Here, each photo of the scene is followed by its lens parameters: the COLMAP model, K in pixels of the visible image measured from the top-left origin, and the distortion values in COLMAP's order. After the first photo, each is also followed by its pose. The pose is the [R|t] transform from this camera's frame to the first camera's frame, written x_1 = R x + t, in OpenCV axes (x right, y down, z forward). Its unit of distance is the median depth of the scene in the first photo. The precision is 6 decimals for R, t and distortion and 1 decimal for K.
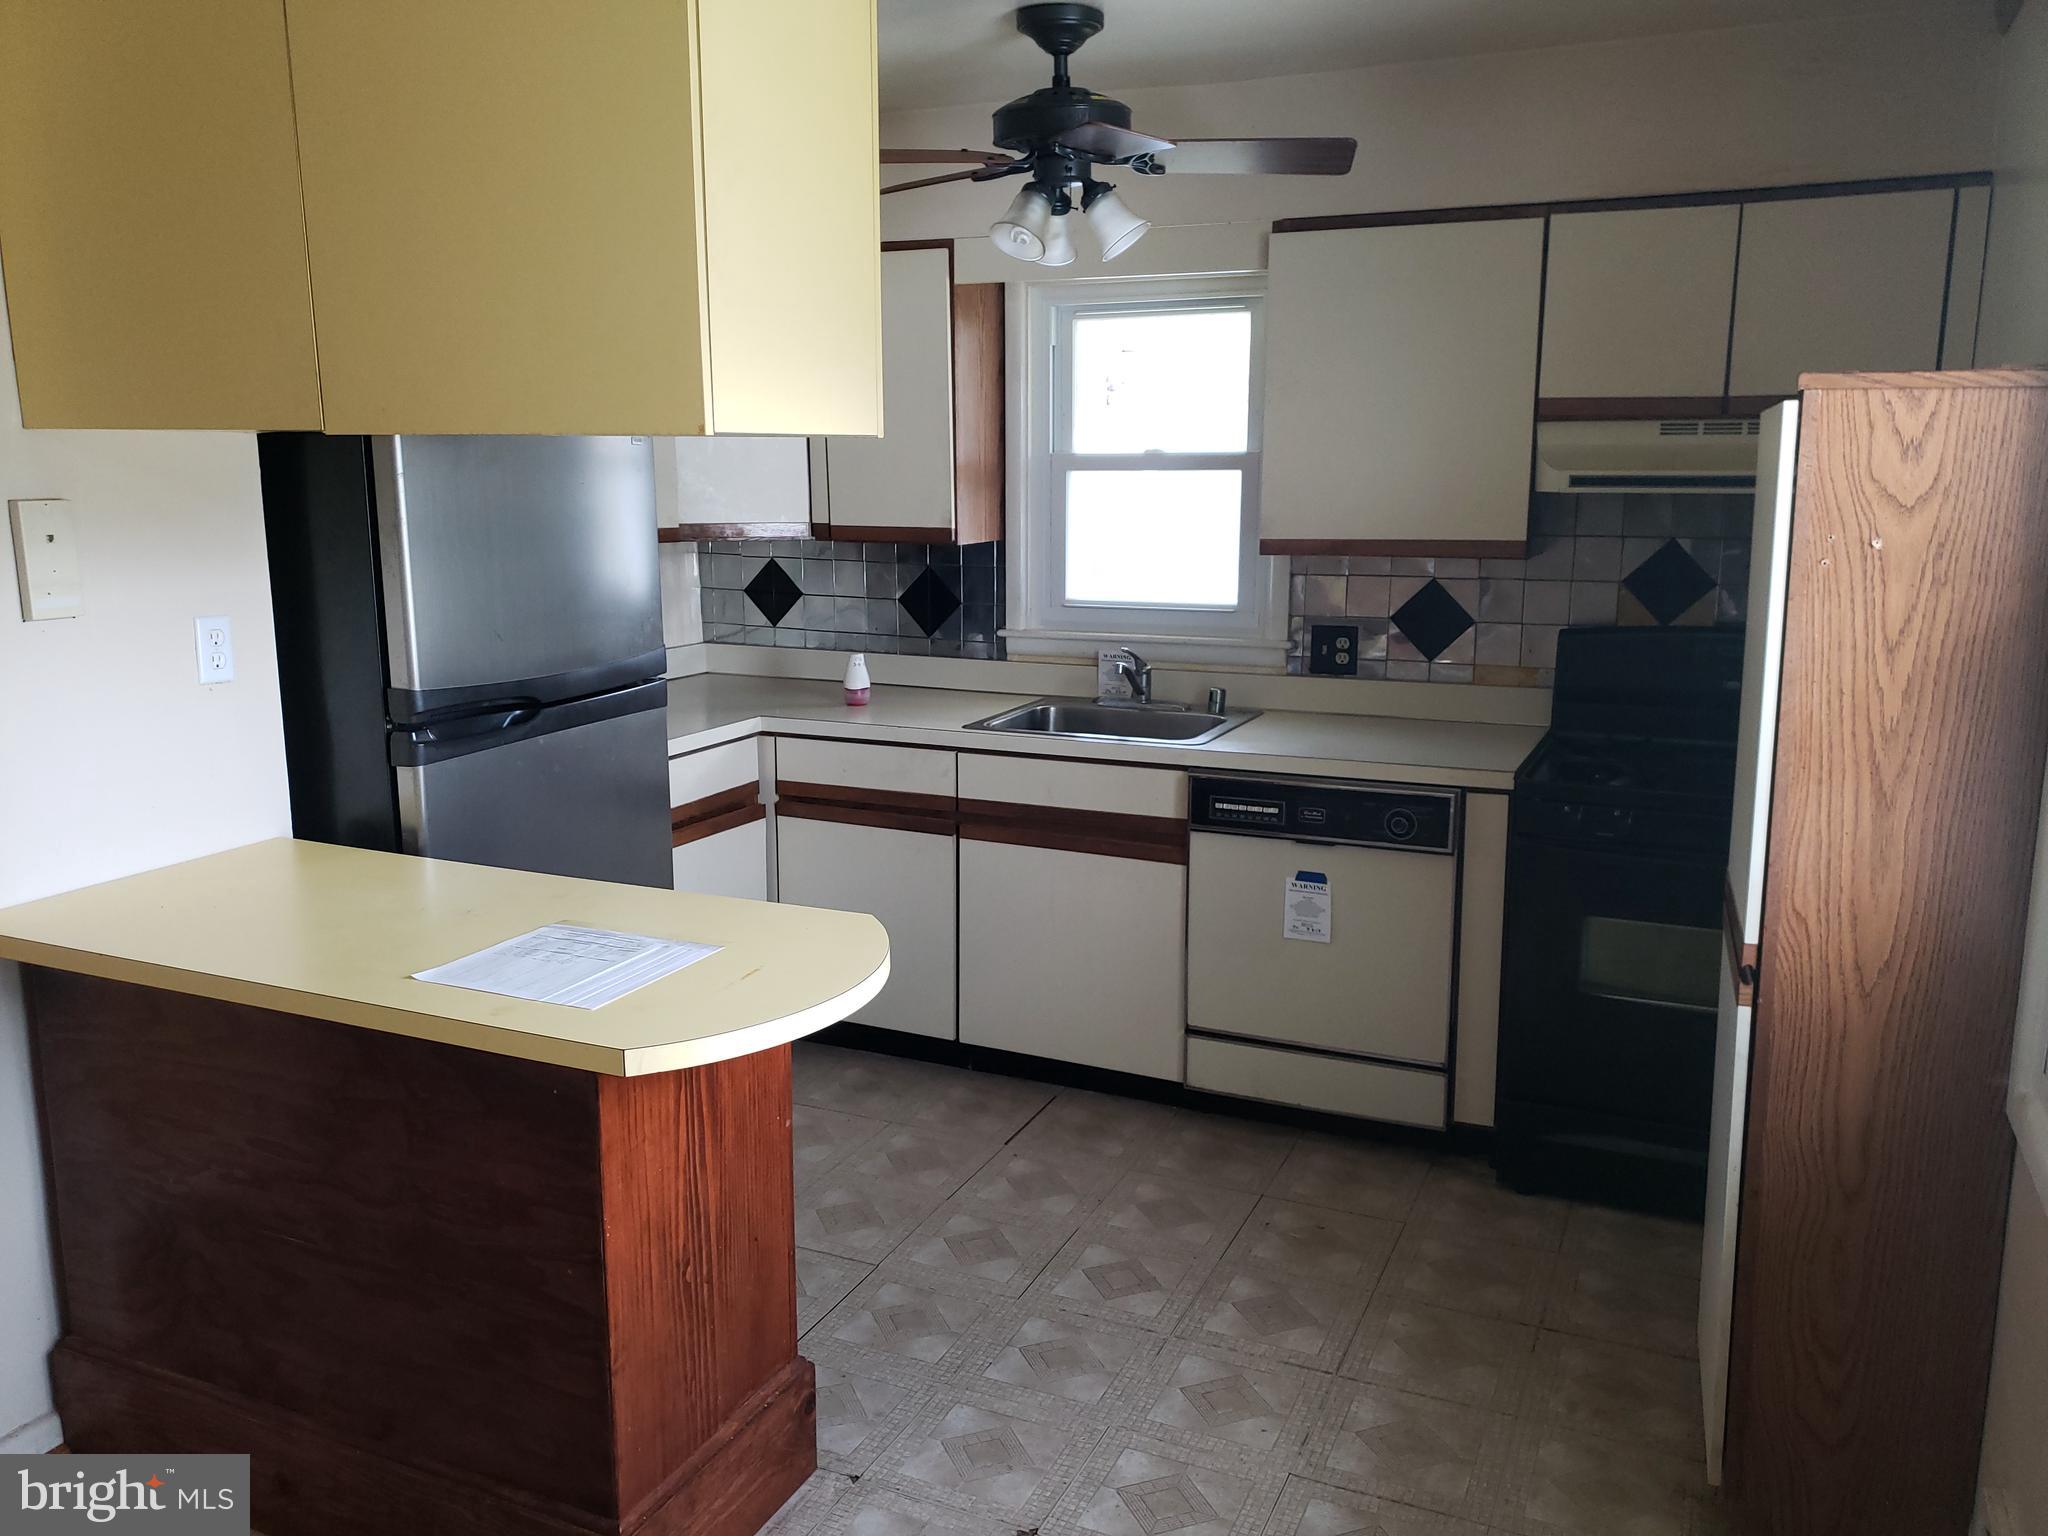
lens RADIAL K [[1571.6, 0, 1024.0], [0, 1571.6, 768.0], [0, 0, 1]] dist [0.208705, -0.560132]
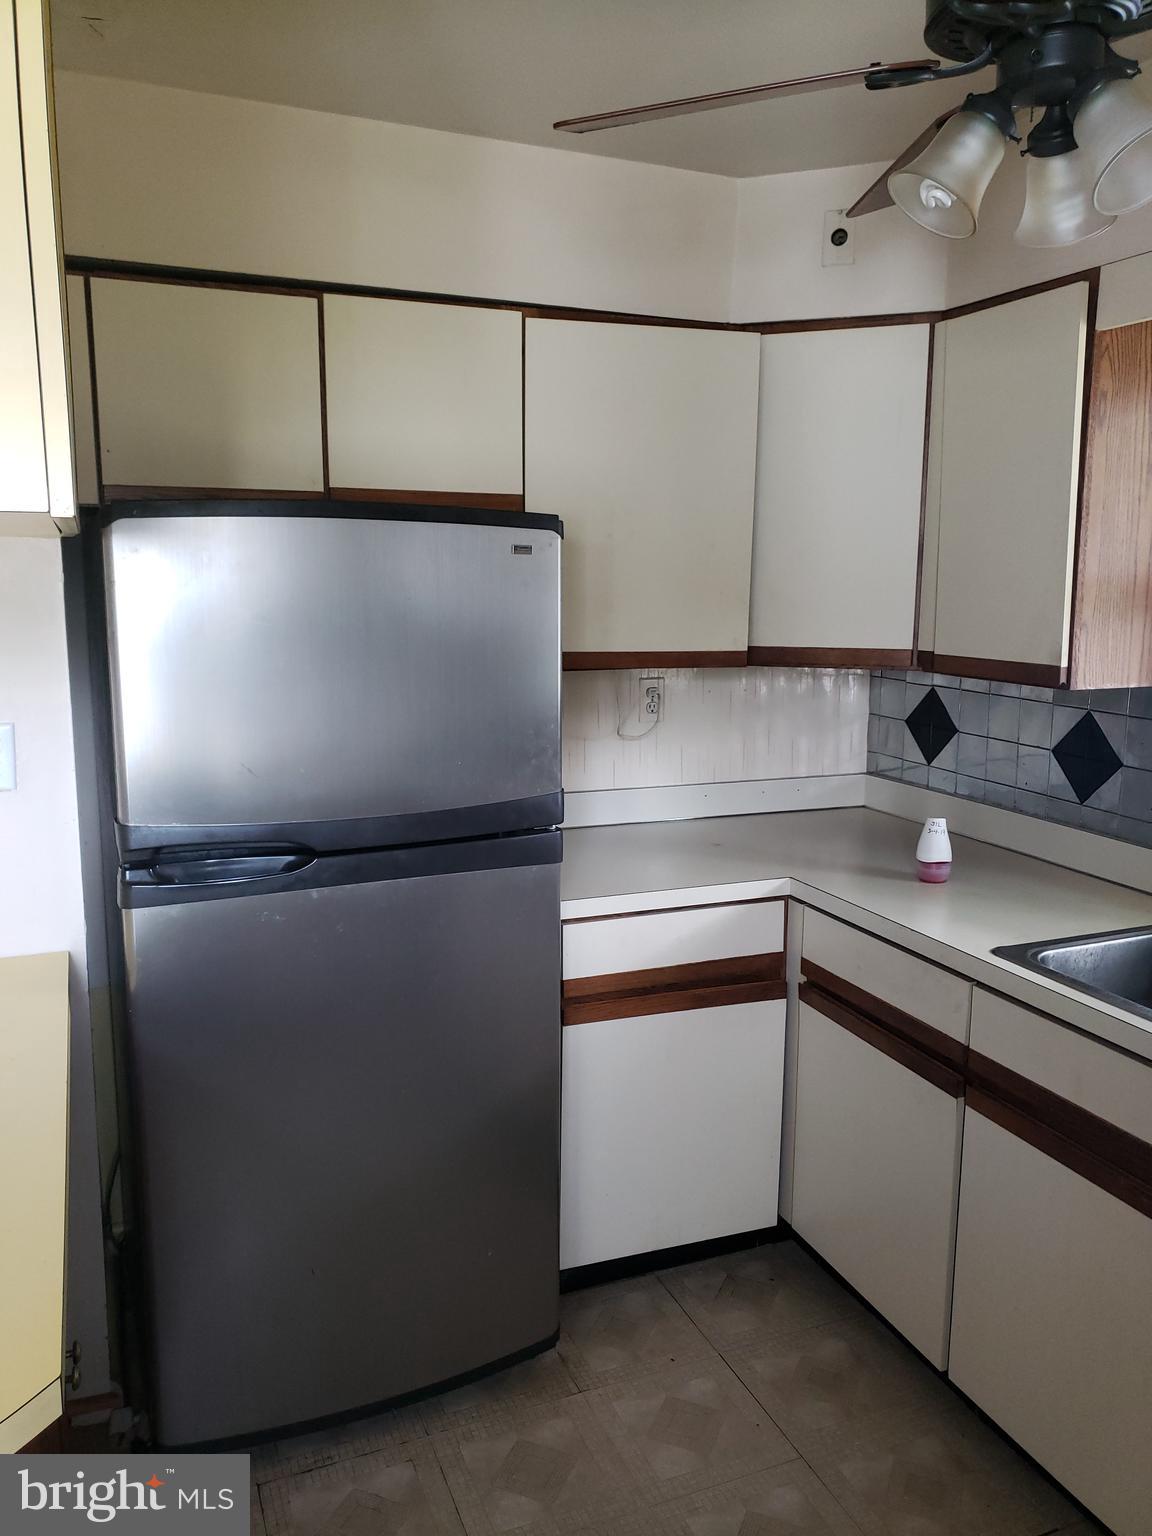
lens RADIAL K [[1191.3, 0, 576.0], [0, 1191.3, 768.0], [0, 0, 1]] dist [0.023658, -0.000196]
pose [[0.722724, 0.118095, -0.680973, 0.195793], [-0.140973, 0.989768, 0.022030, -0.099399], [0.676607, 0.080077, 0.731977, 0.520356]]
